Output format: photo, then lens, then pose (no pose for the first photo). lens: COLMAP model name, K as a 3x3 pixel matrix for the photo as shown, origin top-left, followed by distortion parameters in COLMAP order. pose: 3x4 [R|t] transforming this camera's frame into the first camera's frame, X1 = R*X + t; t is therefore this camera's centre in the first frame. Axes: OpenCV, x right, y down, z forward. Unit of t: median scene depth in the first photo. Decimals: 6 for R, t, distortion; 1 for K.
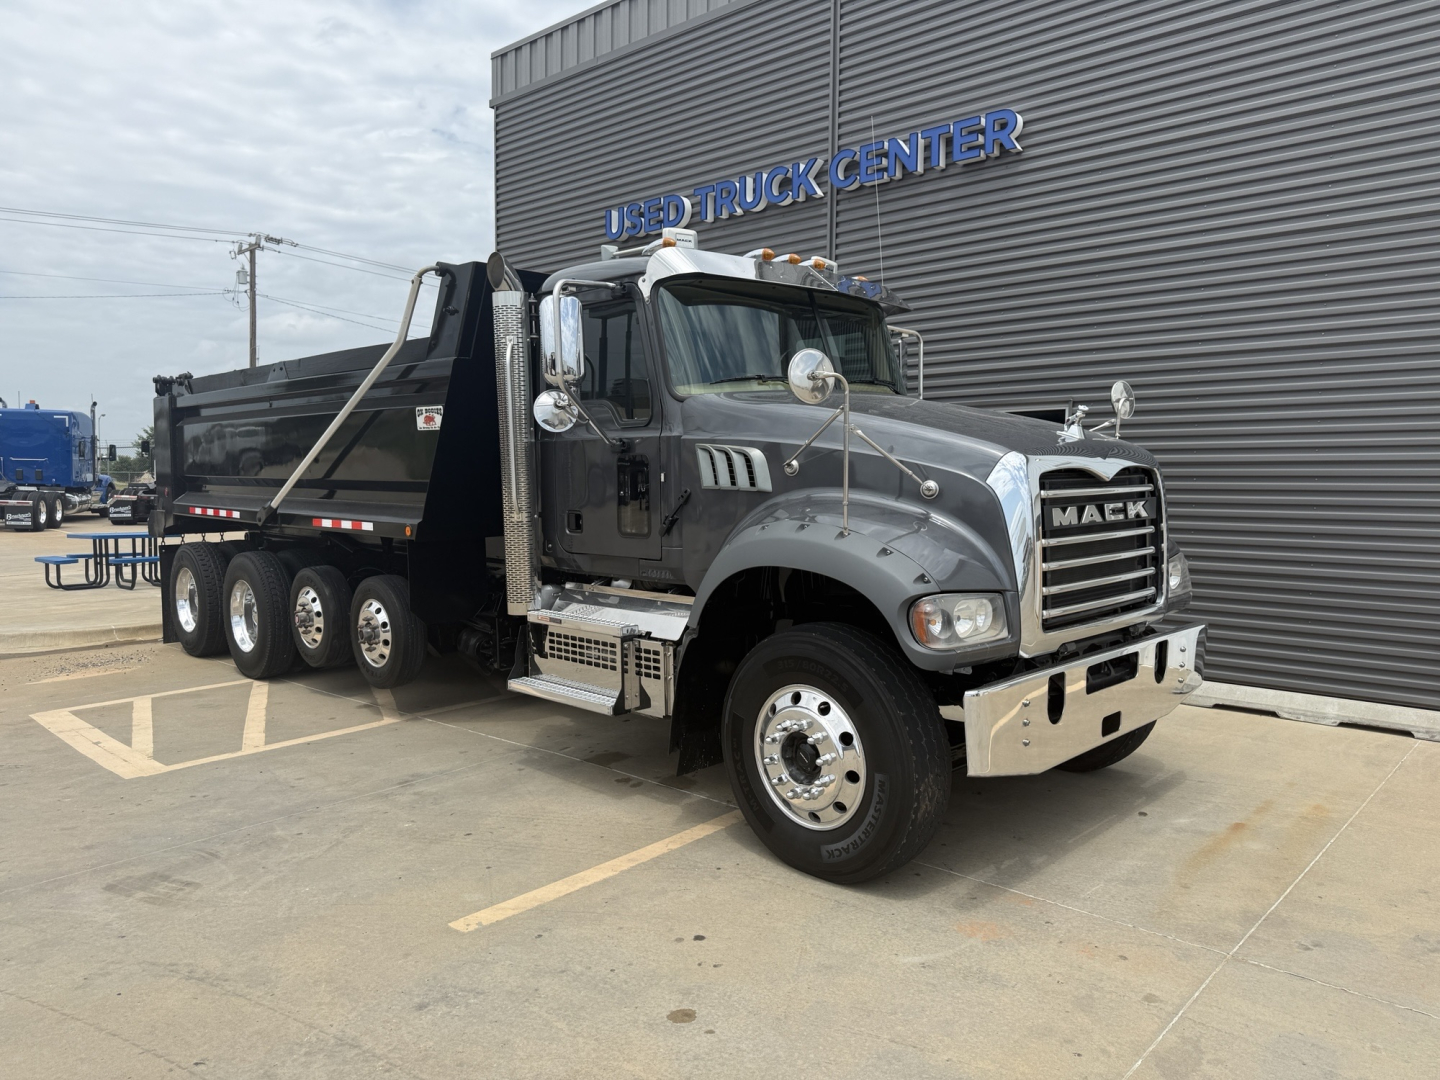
lens RADIAL K [[1023.8, 0, 720.0], [0, 1023.8, 540.0], [0, 0, 1]] dist [0.028642, -0.038976]
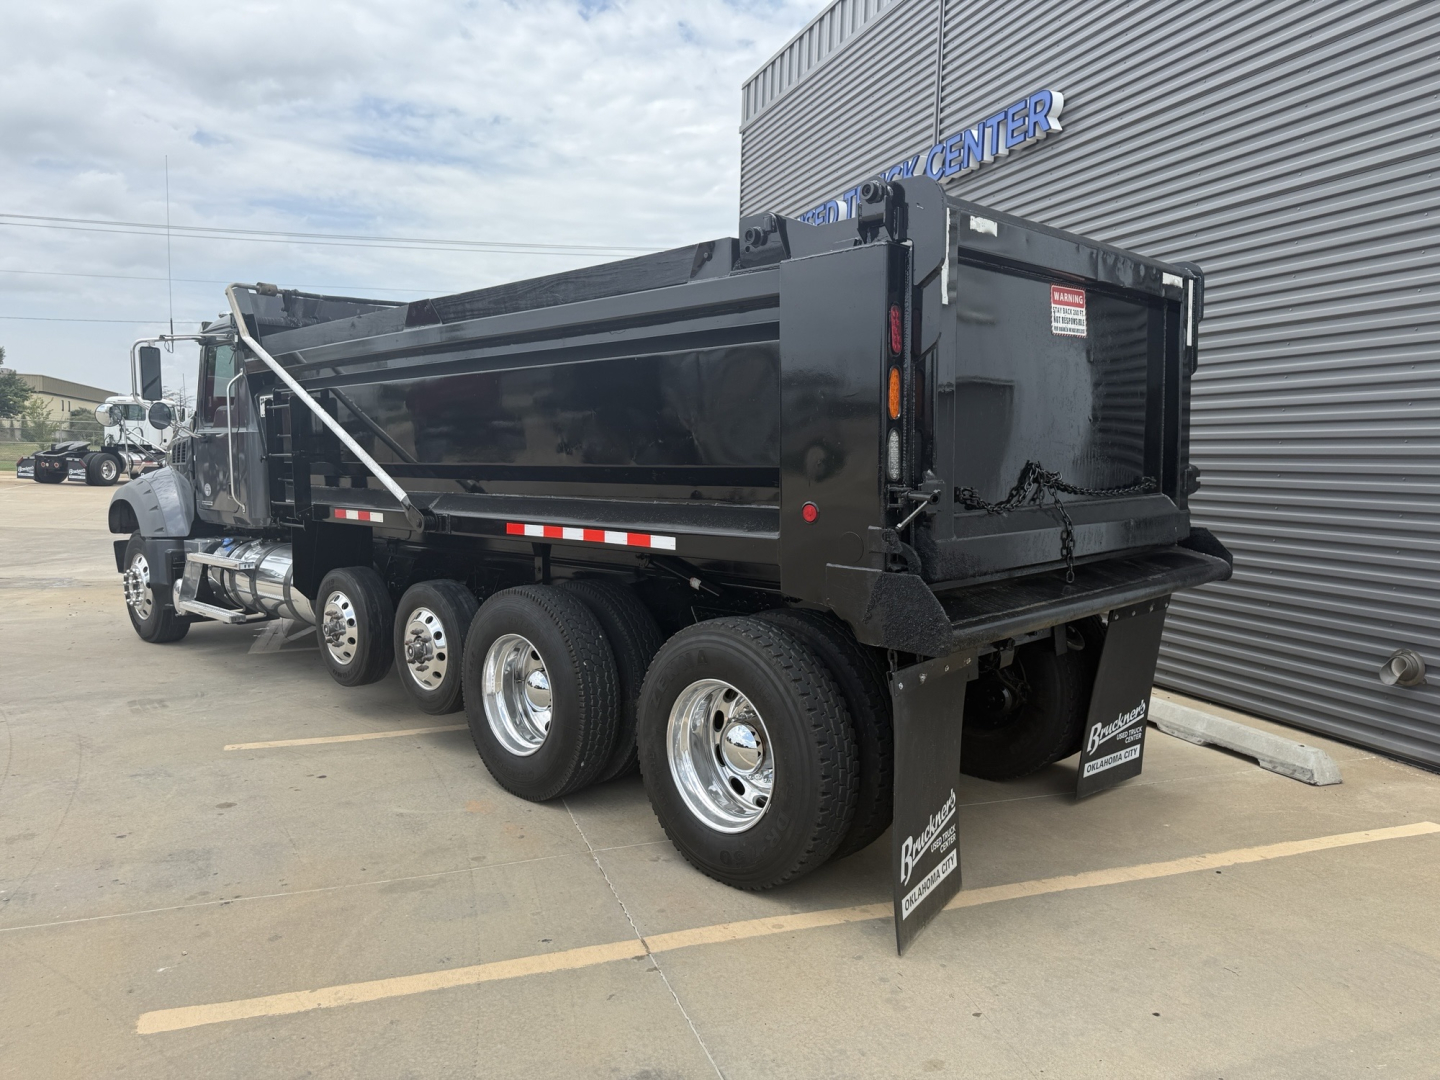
lens RADIAL K [[1023.8, 0, 720.0], [0, 1023.8, 540.0], [0, 0, 1]] dist [0.028642, -0.038976]
pose [[0.881507, 0.051648, -0.469338, 0.635094], [-0.044320, 0.998662, 0.026656, -0.007159], [0.470087, -0.002696, 0.882616, -0.011616]]
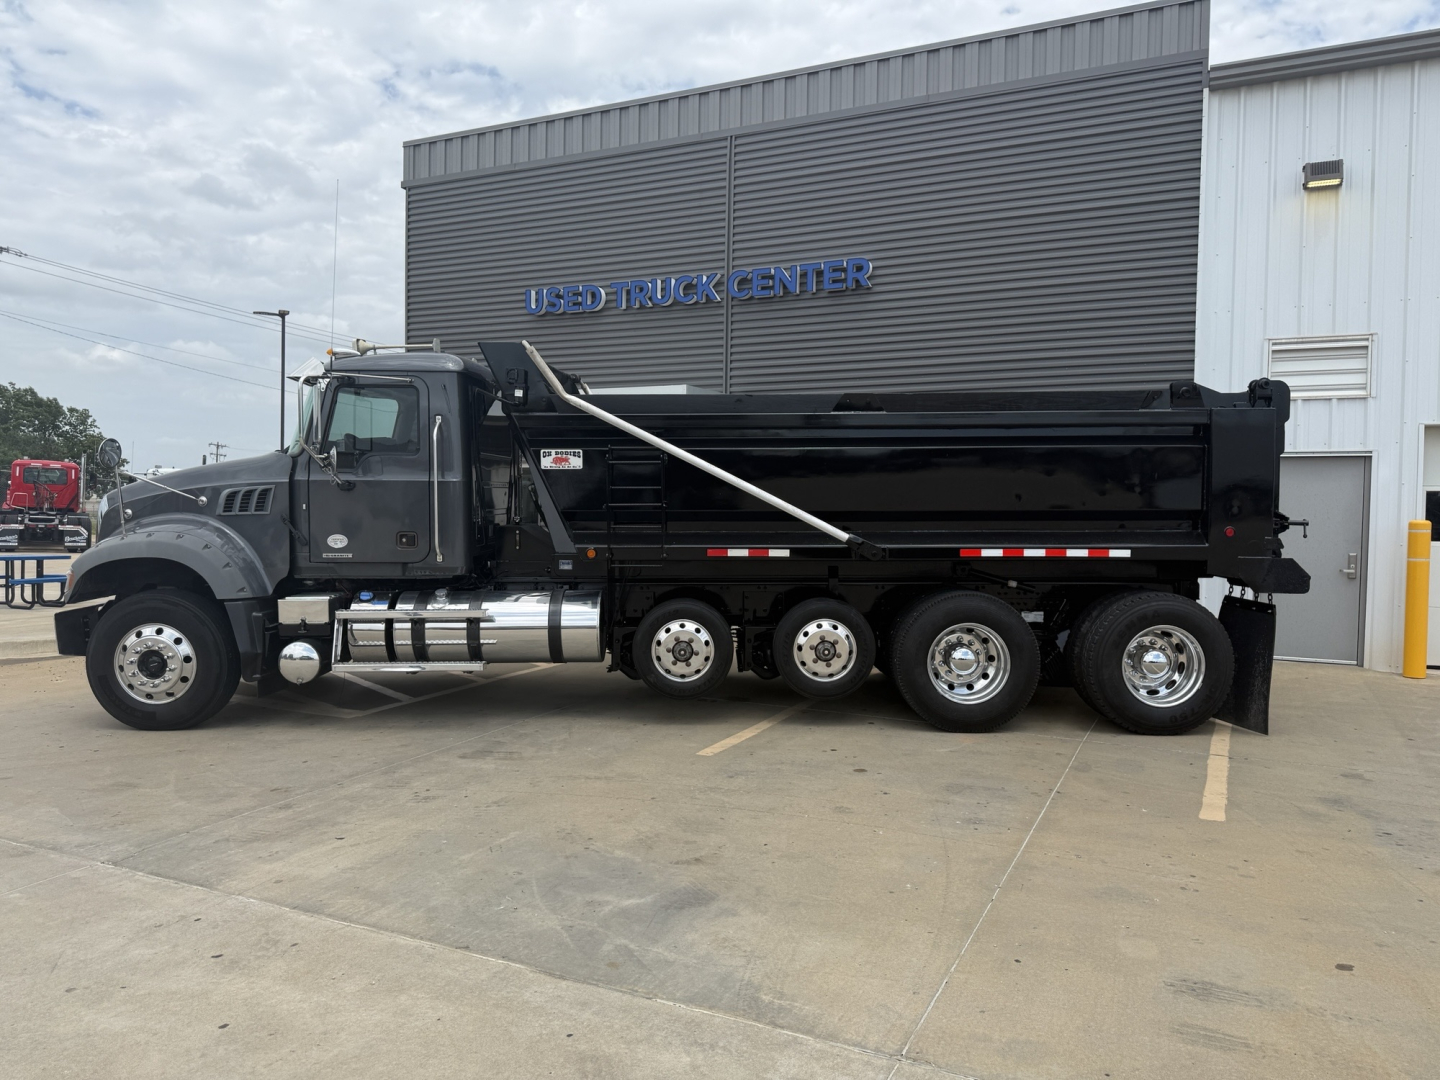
lens RADIAL K [[1006.1, 0, 723.4], [0, 1006.1, 557.8], [0, 0, 1]] dist [0.045465, -0.061008]
pose [[0.959779, -0.003561, 0.280735, -0.406634], [0.006797, 0.999921, -0.010552, 0.026295], [-0.280675, 0.012036, 0.959727, -0.408322]]
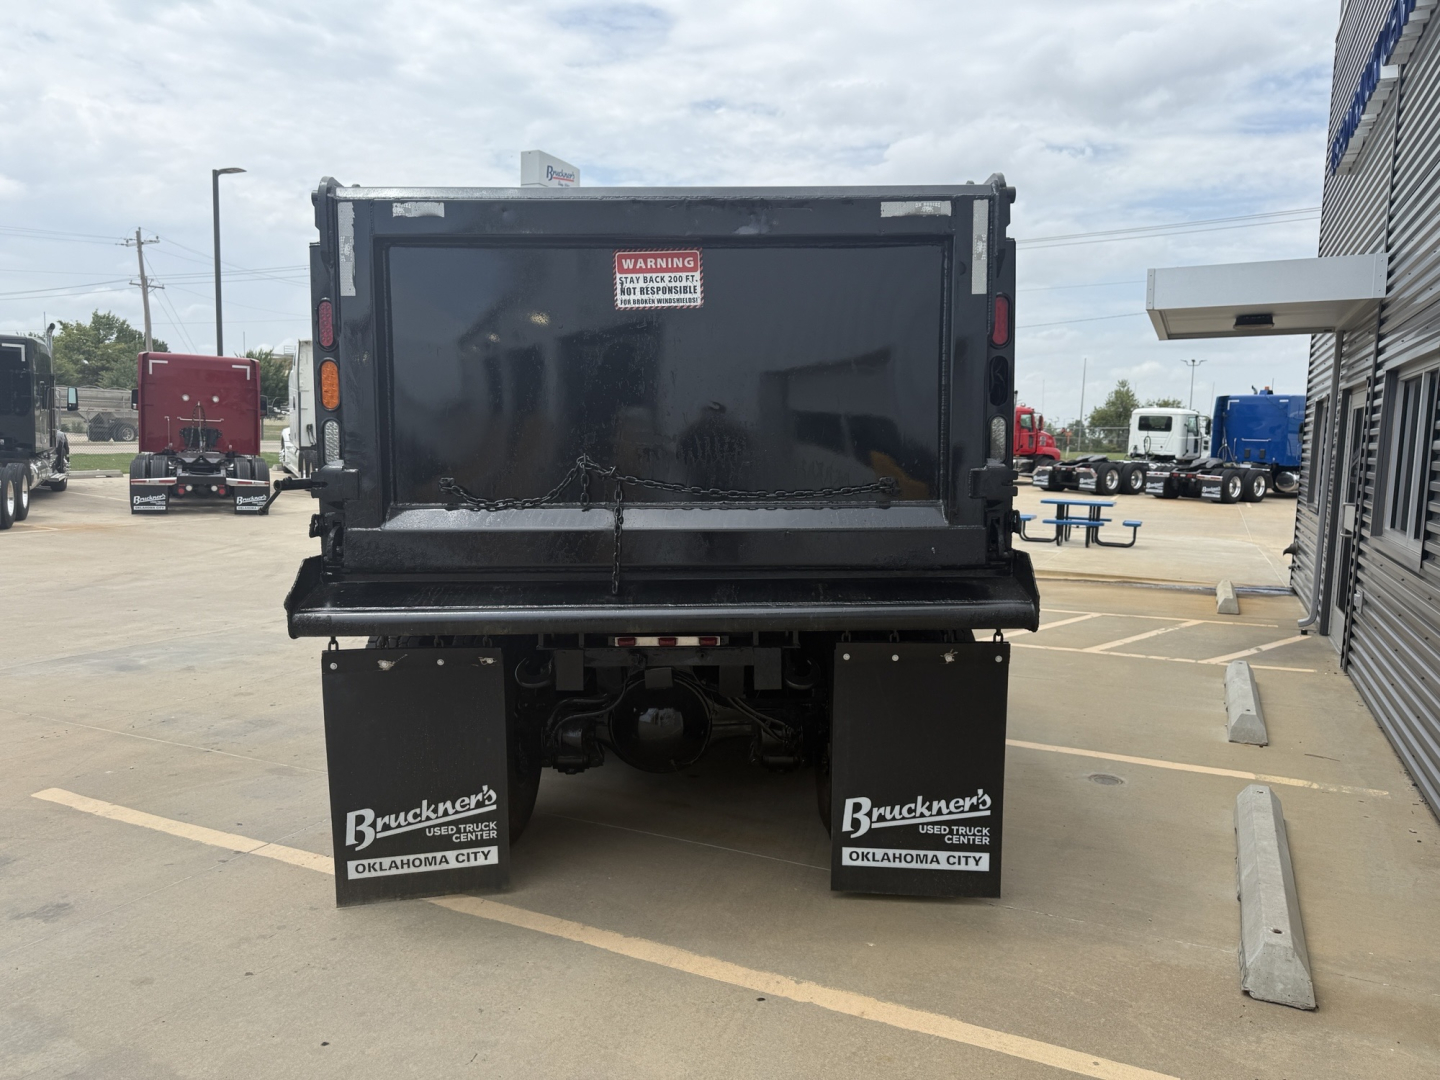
lens RADIAL K [[1032.0, 0, 693.6], [0, 1032.0, 543.8], [0, 0, 1]] dist [0.046895, -0.056739]
pose [[0.271322, 0.099044, -0.957379, 1.040915], [-0.081162, 0.993503, 0.079779, -0.046182], [0.959061, 0.056057, 0.277597, 0.503292]]
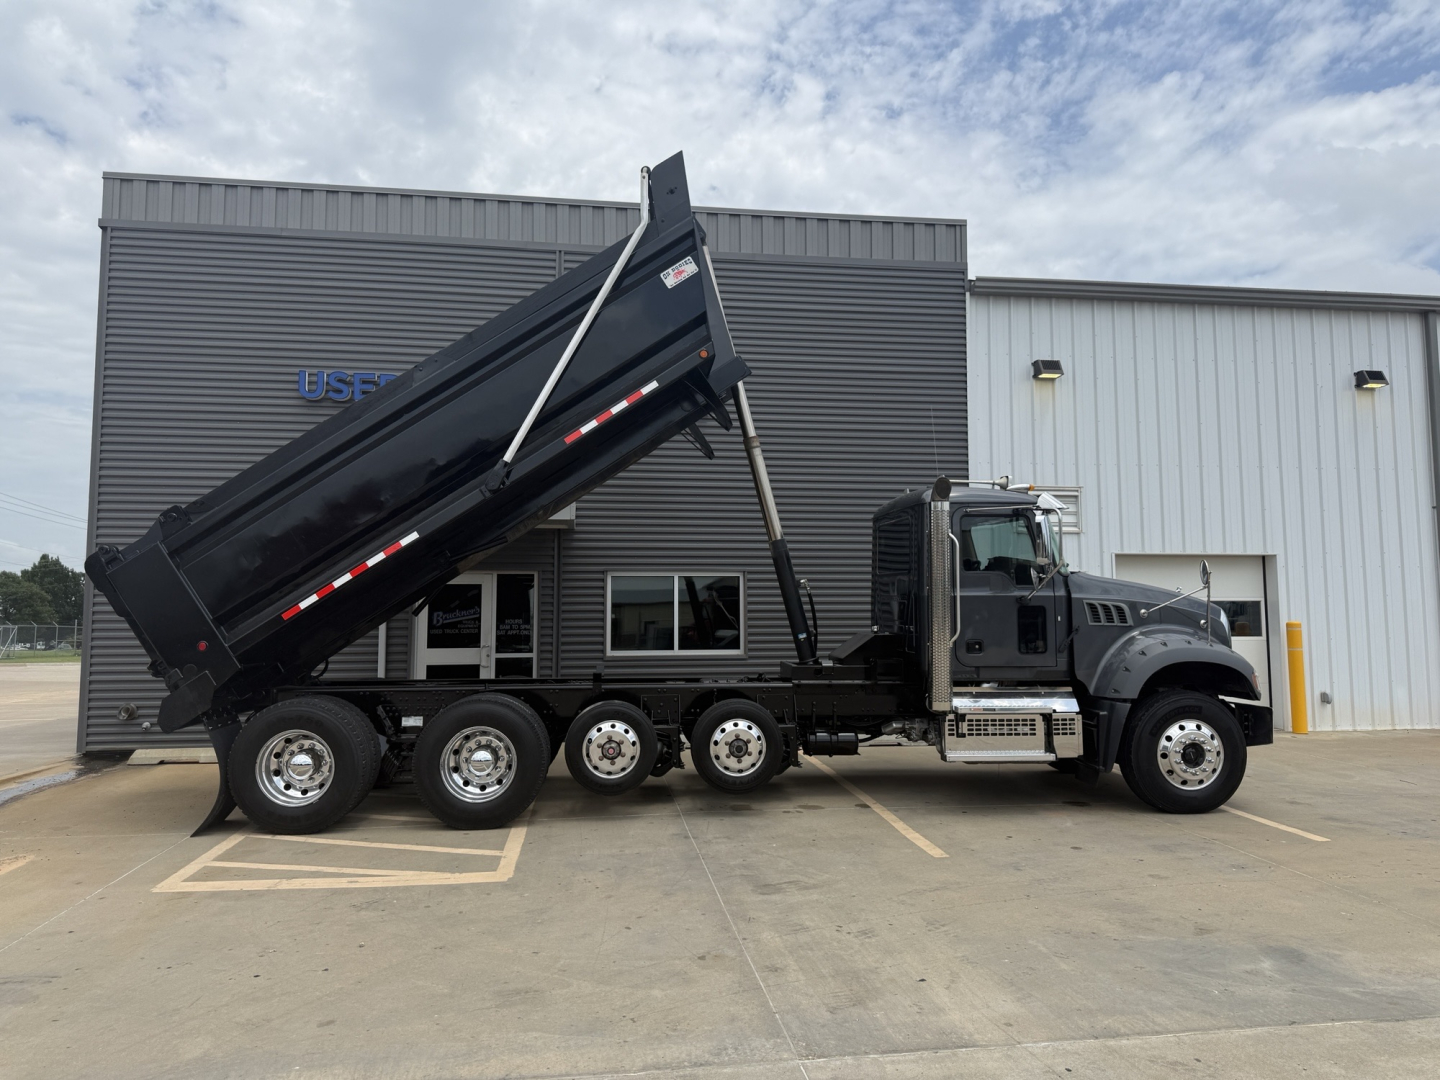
lens RADIAL K [[1017.3, 0, 720.0], [0, 1017.3, 540.0], [0, 0, 1]] dist [0.005509, -0.007888]
pose [[0.642813, 0.056014, 0.763972, -1.135006], [0.049137, 0.992254, -0.114096, -0.007232], [-0.764445, 0.110881, 0.635081, 0.025341]]
